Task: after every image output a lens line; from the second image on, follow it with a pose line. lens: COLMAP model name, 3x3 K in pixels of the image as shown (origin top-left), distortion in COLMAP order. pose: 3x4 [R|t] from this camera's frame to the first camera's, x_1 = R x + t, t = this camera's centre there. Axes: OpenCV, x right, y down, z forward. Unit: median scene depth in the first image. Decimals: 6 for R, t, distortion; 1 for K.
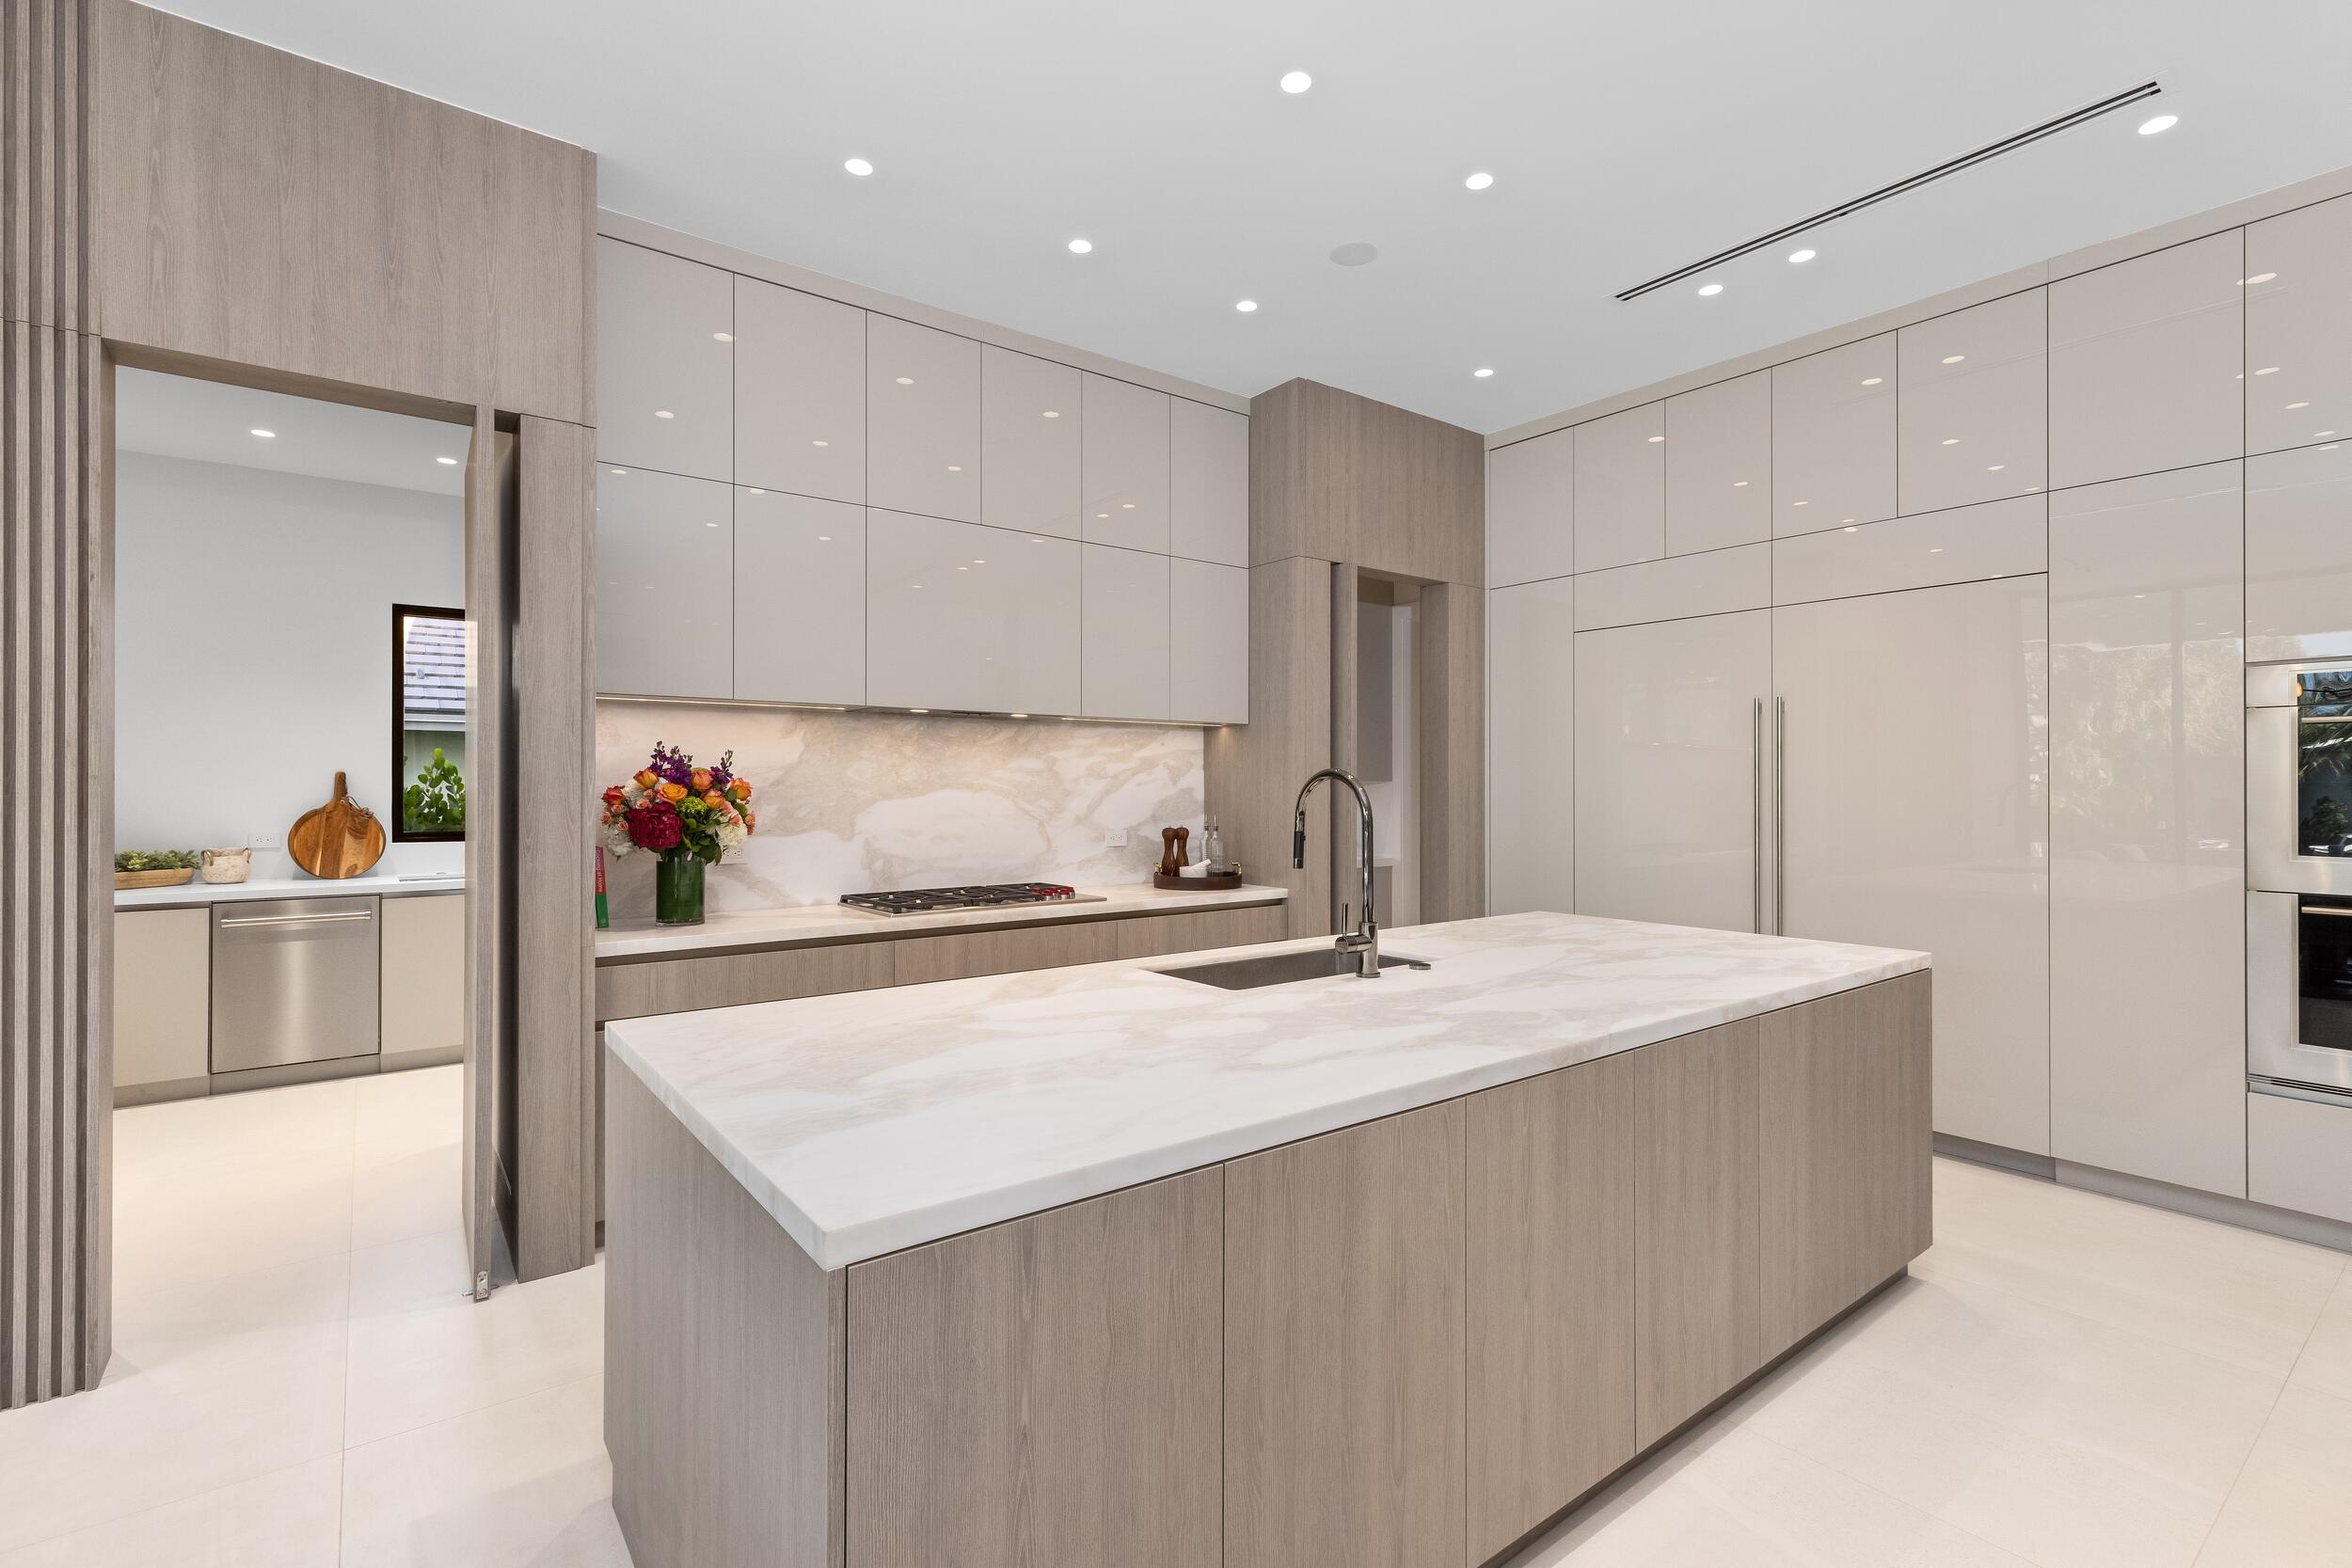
lens RADIAL K [[1061.0, 0, 1174.0], [0, 1061.0, 785.5], [0, 0, 1]] dist [0.002075, 0.000336]
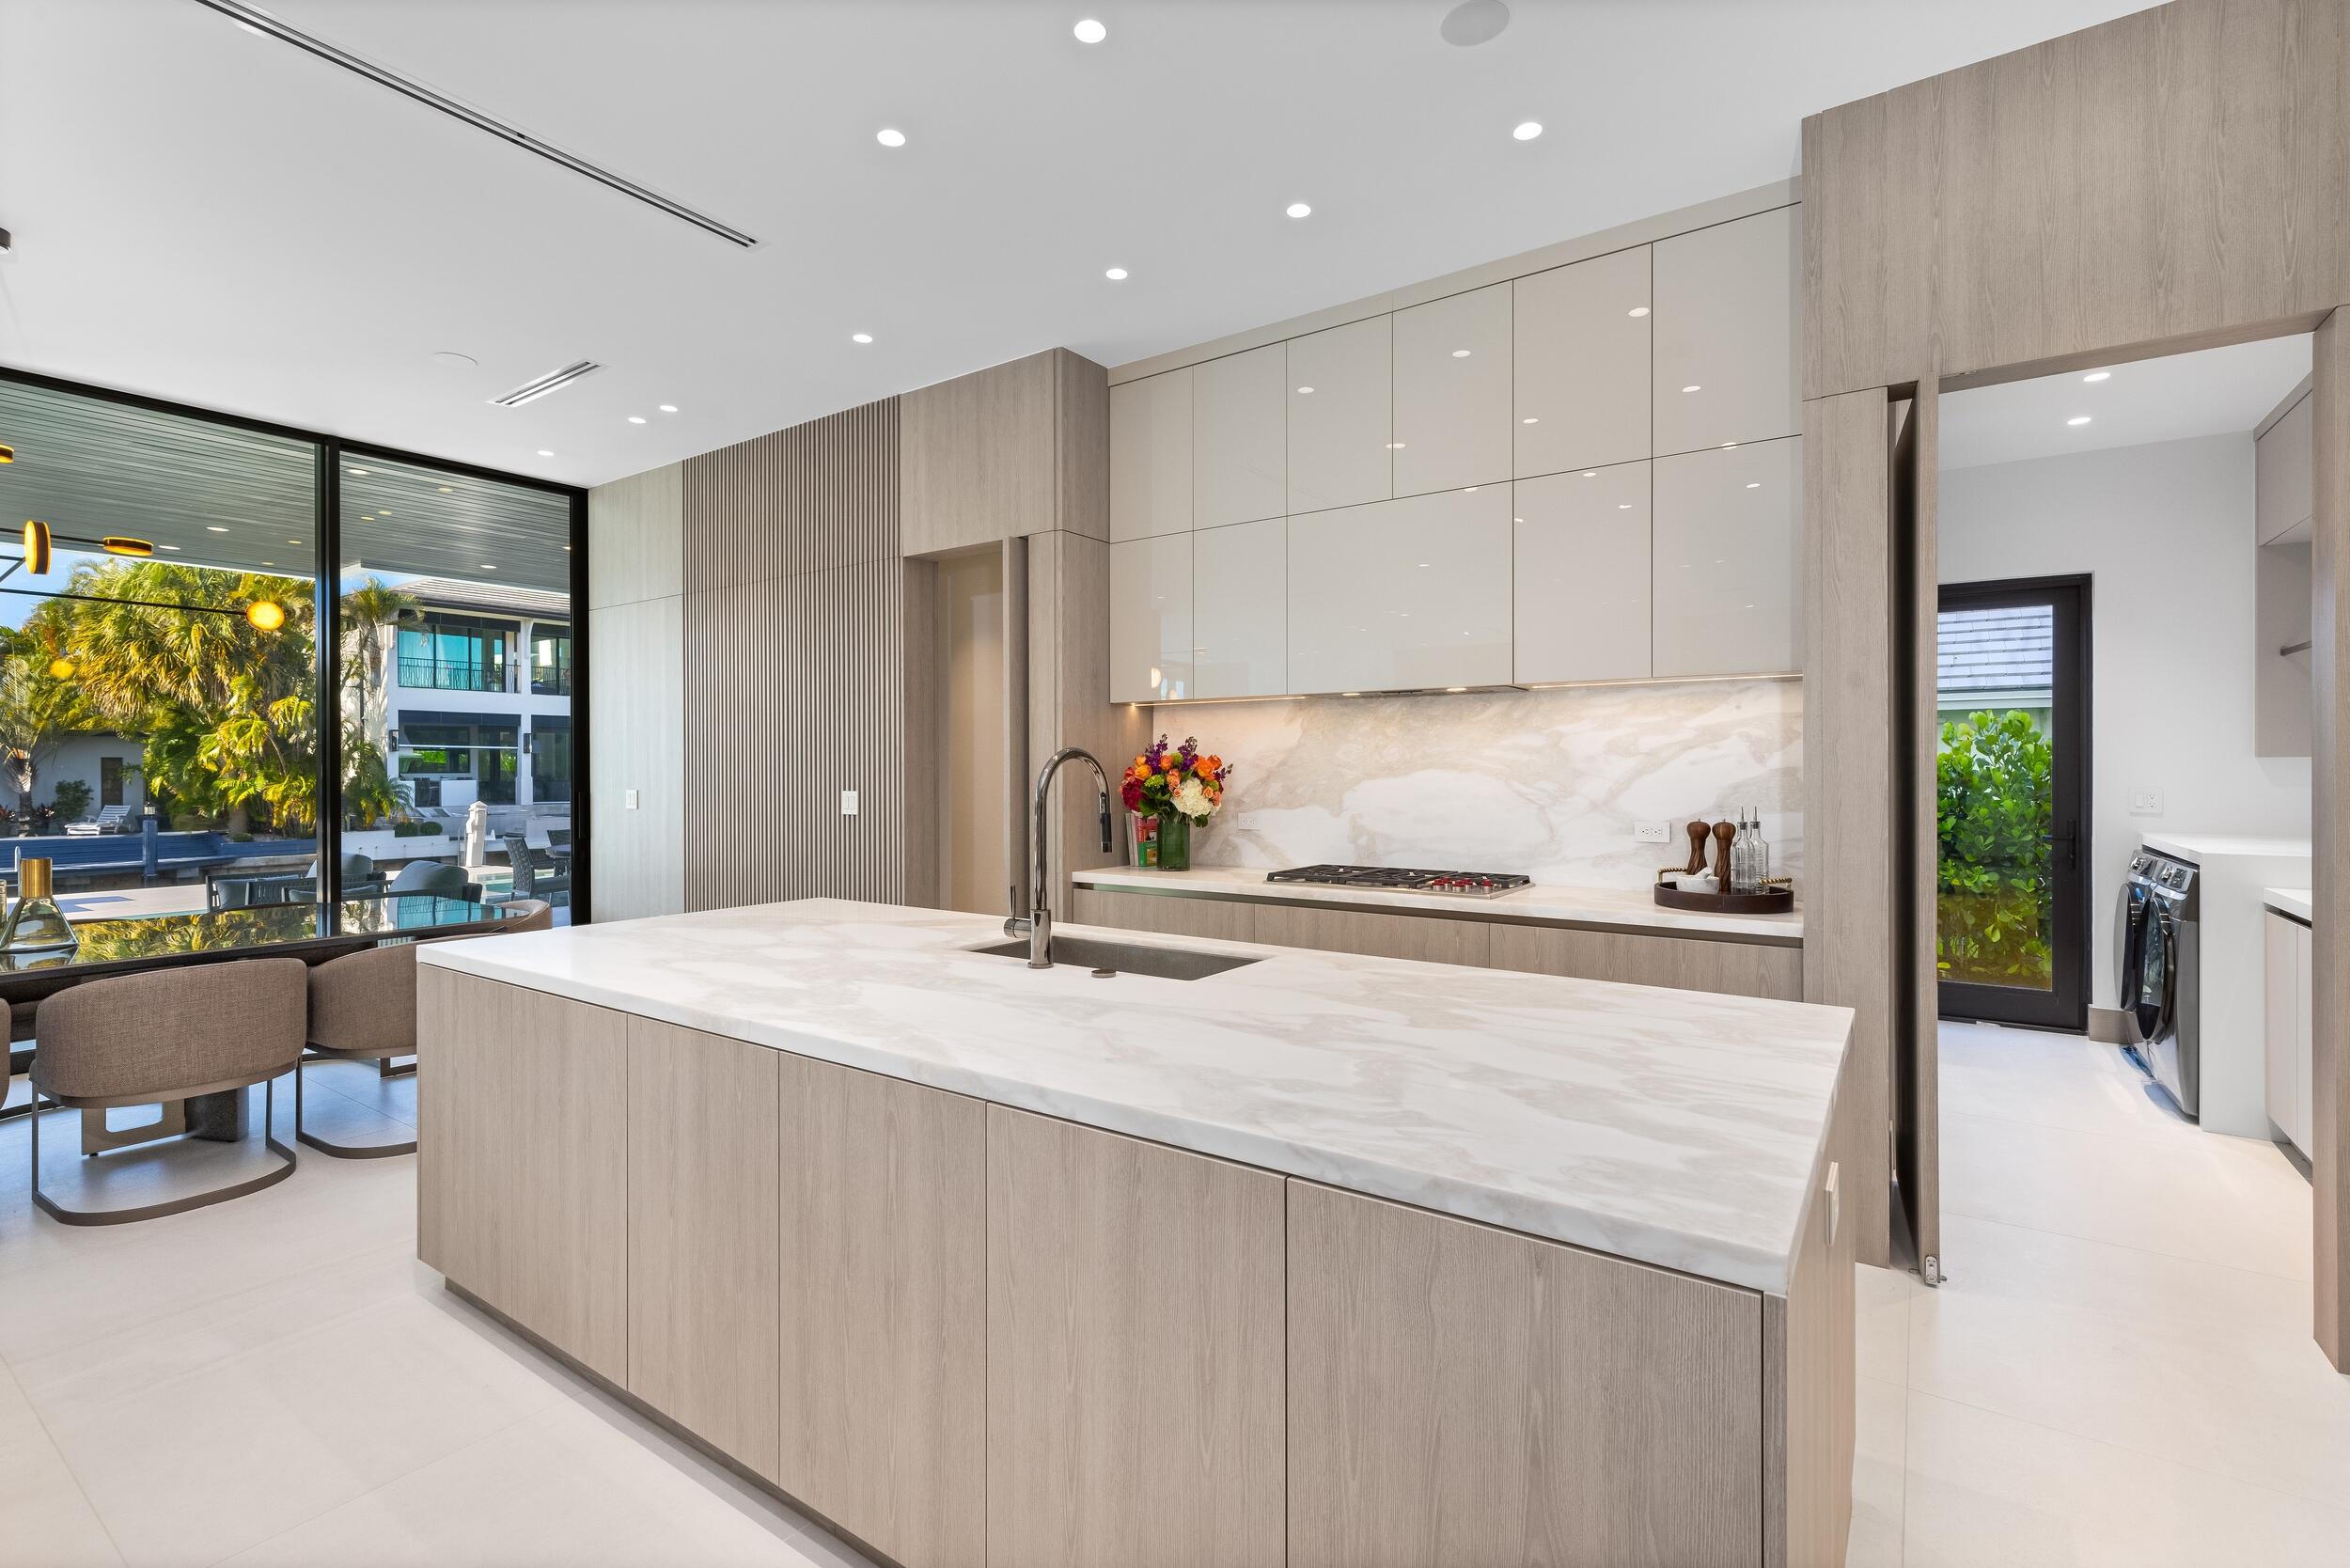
lens RADIAL K [[1060.2, 0, 1187.0], [0, 1060.2, 778.3], [0, 0, 1]] dist [0.002075, 0.000336]
pose [[0.312736, 0.007845, -0.949808, 0.662982], [0.003310, 0.999951, 0.009349, 0.002045], [0.949834, -0.006067, 0.312695, 0.490669]]
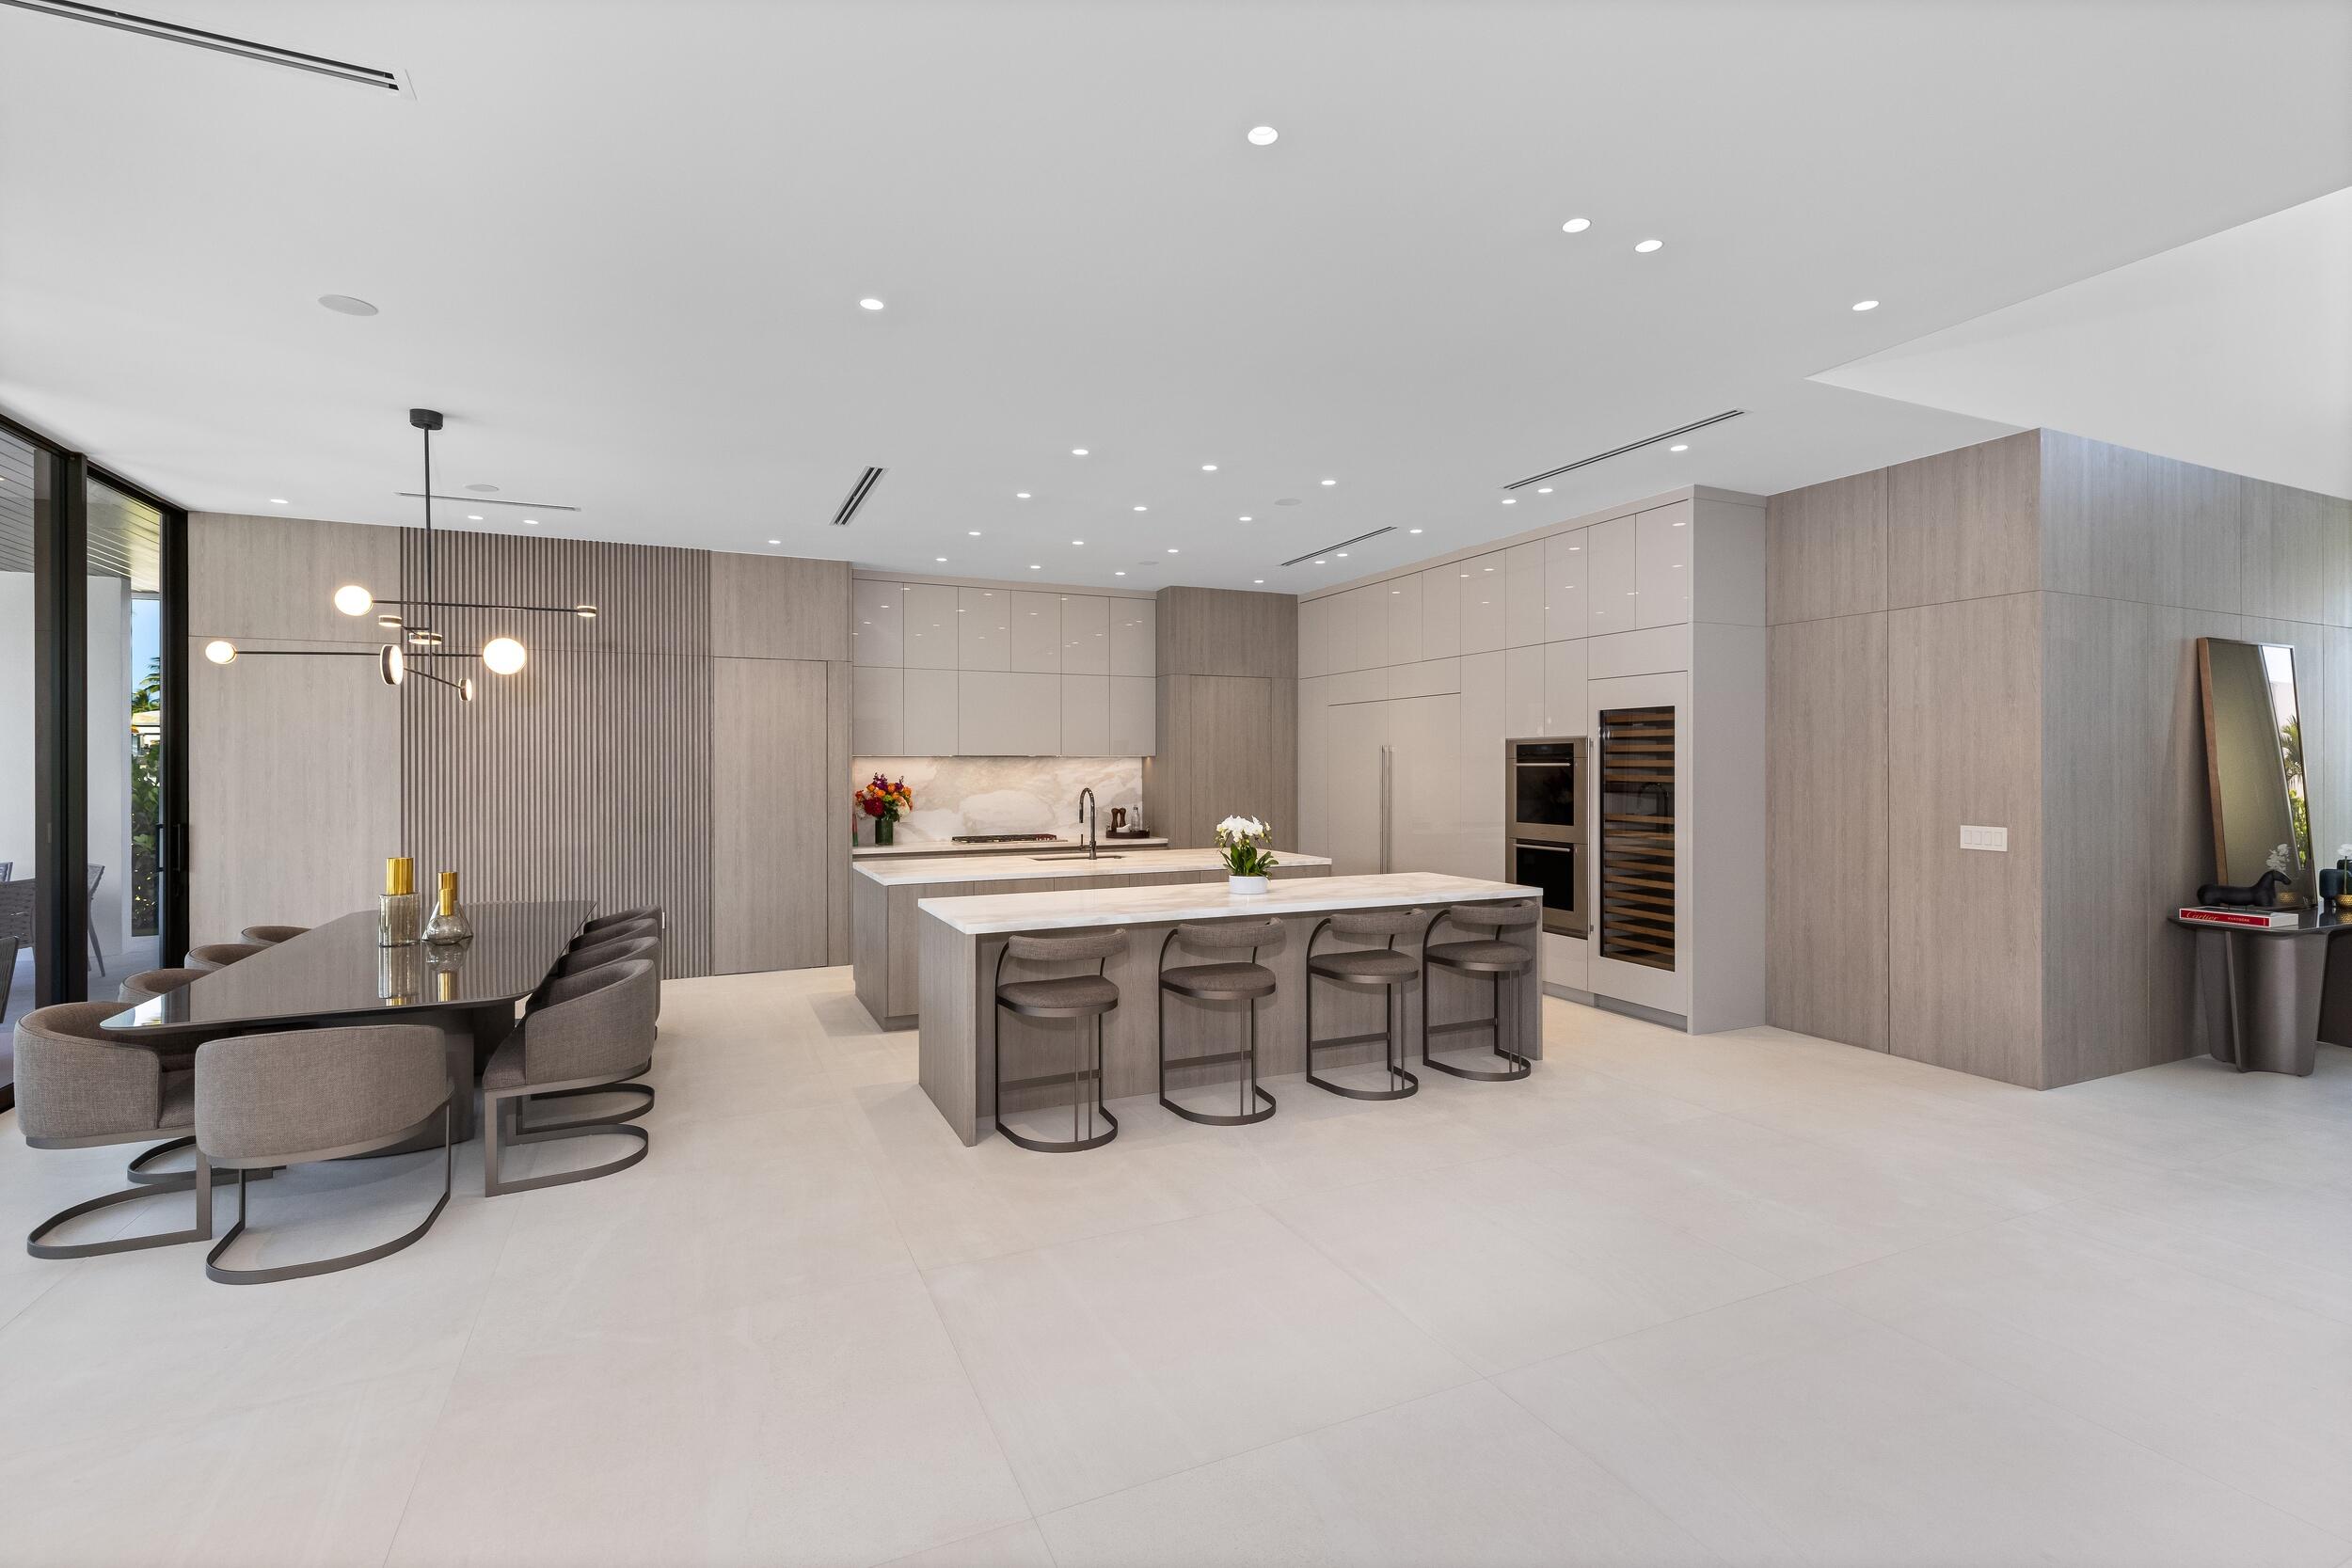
lens RADIAL K [[1061.0, 0, 1176.3], [0, 1061.0, 773.6], [0, 0, 1]] dist [0.002075, 0.000336]
pose [[0.978947, -0.000591, -0.204115, 0.589313], [0.002097, 0.999972, 0.007158, -0.045378], [0.204105, -0.007435, 0.978921, -1.069580]]
